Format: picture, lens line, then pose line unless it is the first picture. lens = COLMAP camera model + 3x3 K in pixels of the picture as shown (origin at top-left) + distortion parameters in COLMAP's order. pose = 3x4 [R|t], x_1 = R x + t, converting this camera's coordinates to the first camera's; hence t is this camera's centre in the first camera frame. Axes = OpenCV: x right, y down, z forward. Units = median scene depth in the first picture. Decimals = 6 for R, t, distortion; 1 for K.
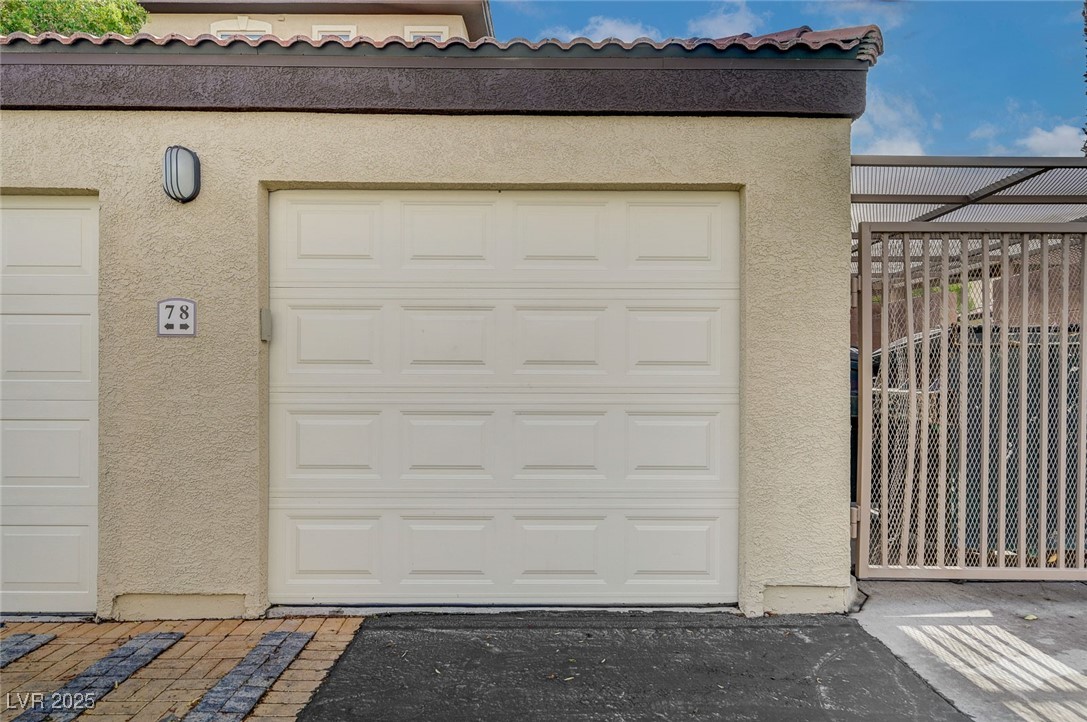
lens RADIAL K [[730.1, 0, 544.3], [0, 730.1, 379.7], [0, 0, 1]] dist [0.005583, 0.003944]
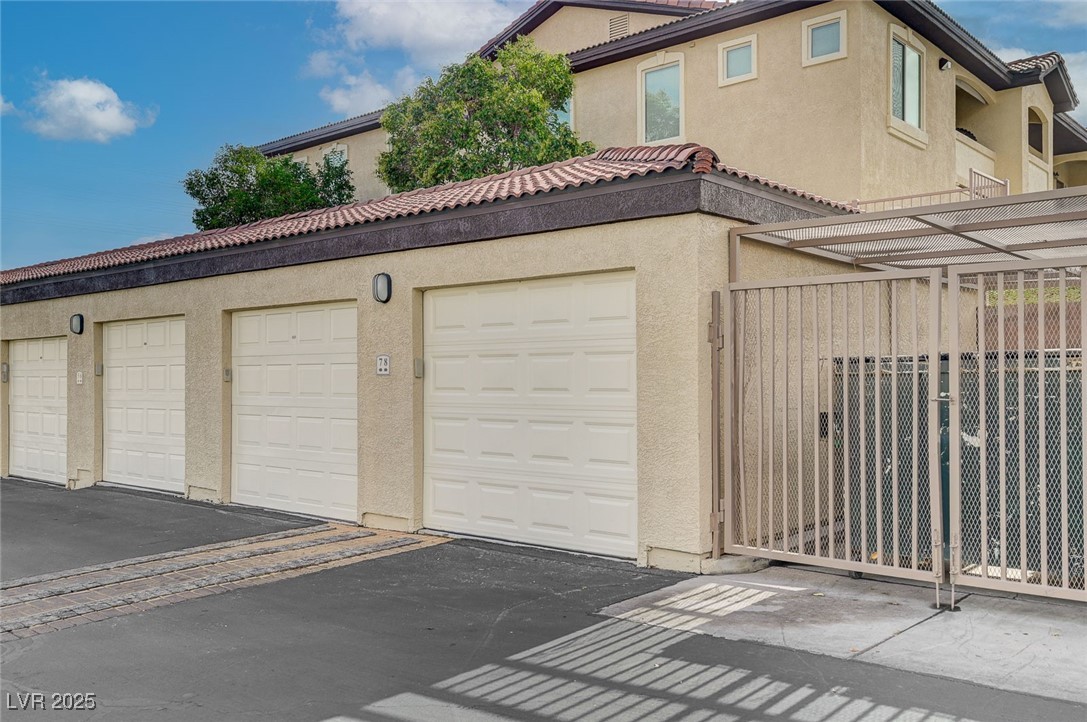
lens RADIAL K [[934.7, 0, 543.5], [0, 934.7, 361.0], [0, 0, 1]] dist [-0.001433, -0.002168]
pose [[0.752923, -0.018269, -0.657855, 1.359744], [0.001554, 0.999661, -0.025983, -0.033025], [0.658107, 0.018541, 0.752696, -0.514060]]
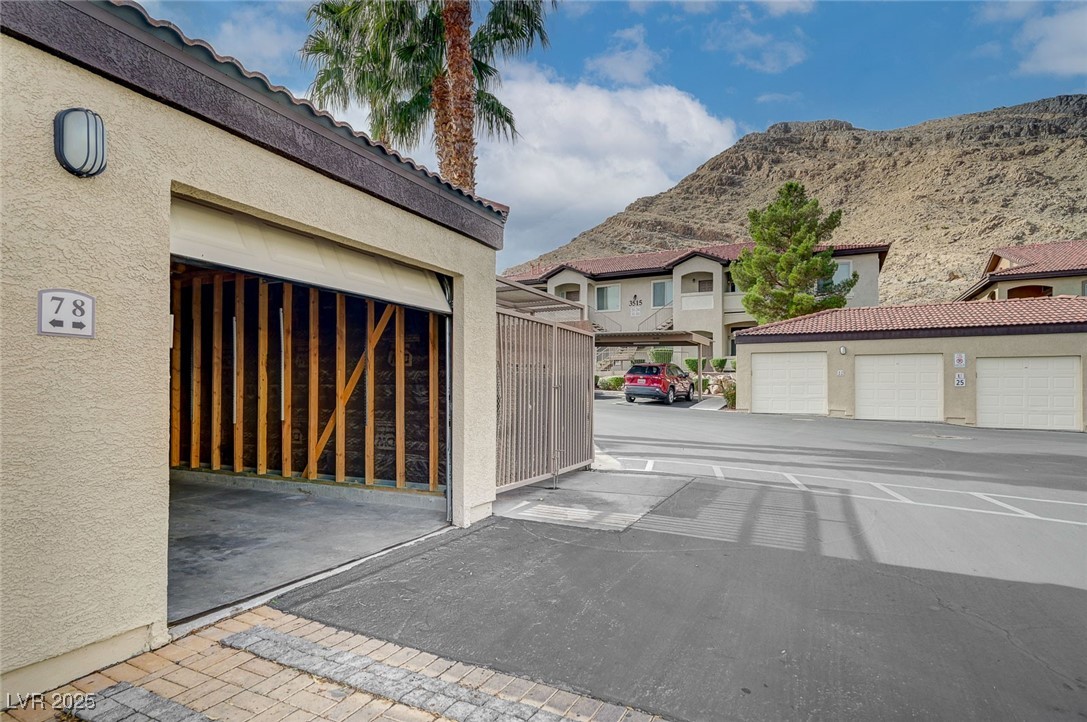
lens RADIAL K [[569.6, 0, 547.1], [0, 569.6, 388.2], [0, 0, 1]] dist [0.002221, 0.000572]
pose [[0.441086, 0.002147, 0.897462, -0.838287], [0.005178, 0.999974, -0.004937, 0.004598], [-0.897450, 0.006824, 0.441063, 0.238061]]
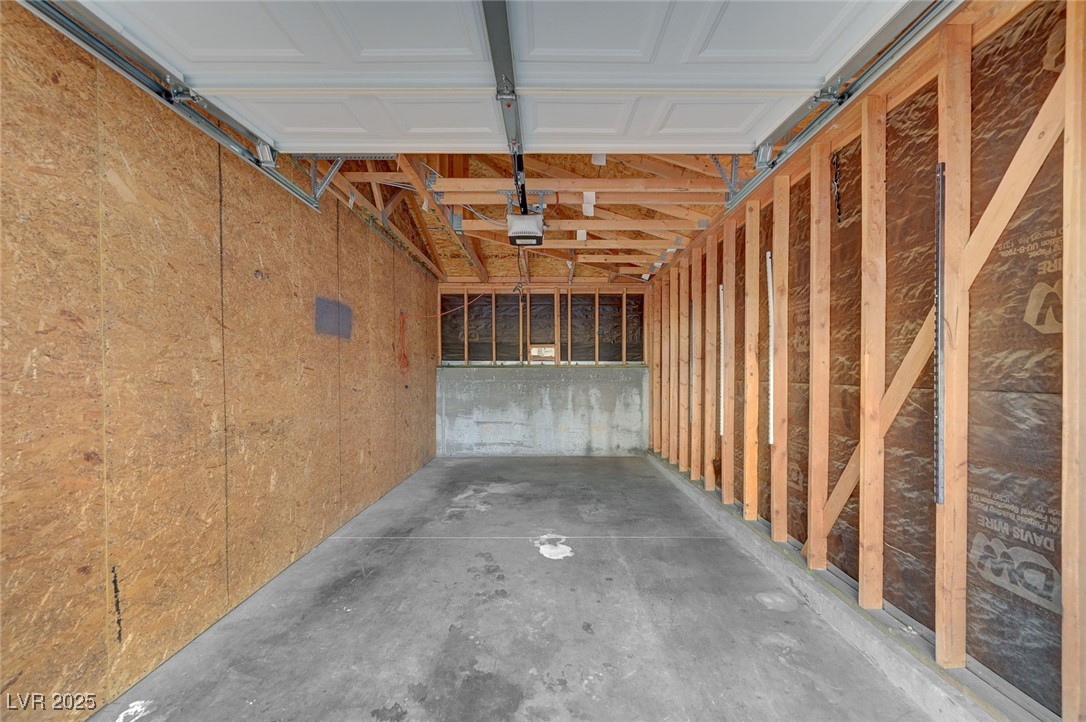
lens RADIAL K [[441.2, 0, 546.0], [0, 441.2, 378.8], [0, 0, 1]] dist [-0.000132, 0.000169]
pose [[0.999992, -0.003956, 0.000021, -0.014112], [0.003956, 0.999982, 0.004536, -0.032378], [-0.000039, -0.004536, 0.999990, 0.961411]]
